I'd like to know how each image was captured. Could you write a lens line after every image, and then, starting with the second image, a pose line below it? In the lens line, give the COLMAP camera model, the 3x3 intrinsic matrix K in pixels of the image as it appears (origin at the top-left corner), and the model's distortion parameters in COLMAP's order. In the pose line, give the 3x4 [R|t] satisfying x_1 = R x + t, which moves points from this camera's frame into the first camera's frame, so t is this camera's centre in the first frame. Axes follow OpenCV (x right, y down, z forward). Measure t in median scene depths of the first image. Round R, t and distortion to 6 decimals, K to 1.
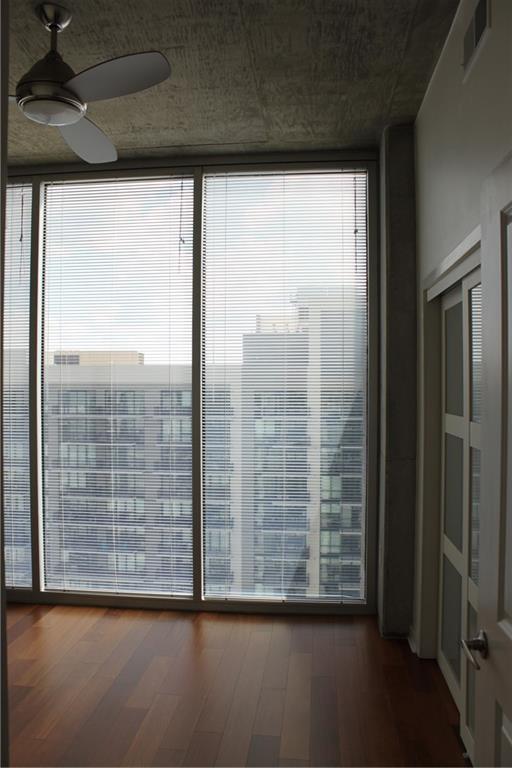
lens RADIAL K [[656.8, 0, 245.1], [0, 656.8, 386.5], [0, 0, 1]] dist [-0.157493, 0.170750]
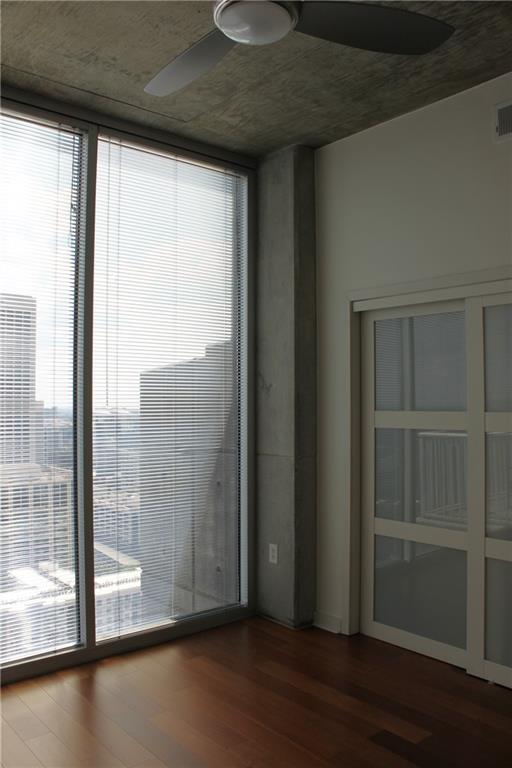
lens RADIAL K [[656.8, 0, 245.1], [0, 656.8, 386.5], [0, 0, 1]] dist [-0.157493, 0.170750]
pose [[0.686483, 0.018224, 0.726918, -0.540768], [0.003342, 0.999596, -0.028216, 0.024270], [-0.727139, 0.021799, 0.686144, 0.298923]]
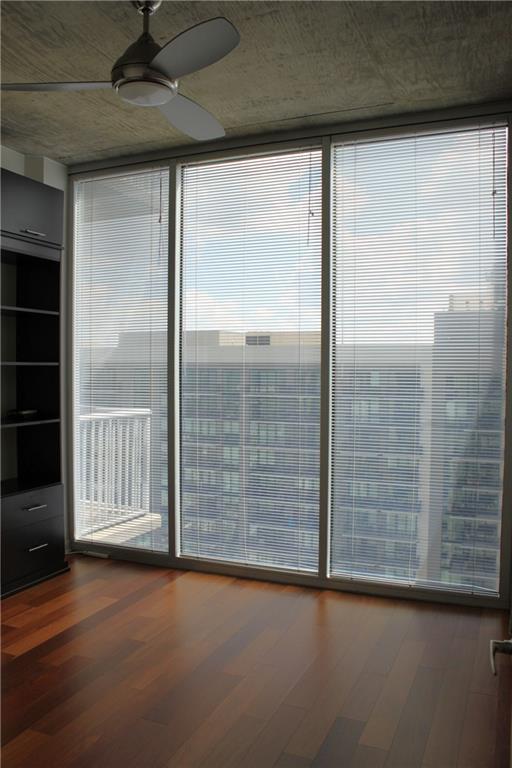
lens RADIAL K [[656.8, 0, 245.1], [0, 656.8, 386.5], [0, 0, 1]] dist [-0.157493, 0.170750]
pose [[0.955374, 0.012316, -0.295142, 0.102488], [-0.003875, 0.999567, 0.029167, 0.009995], [0.295374, -0.026722, 0.955008, 0.026267]]
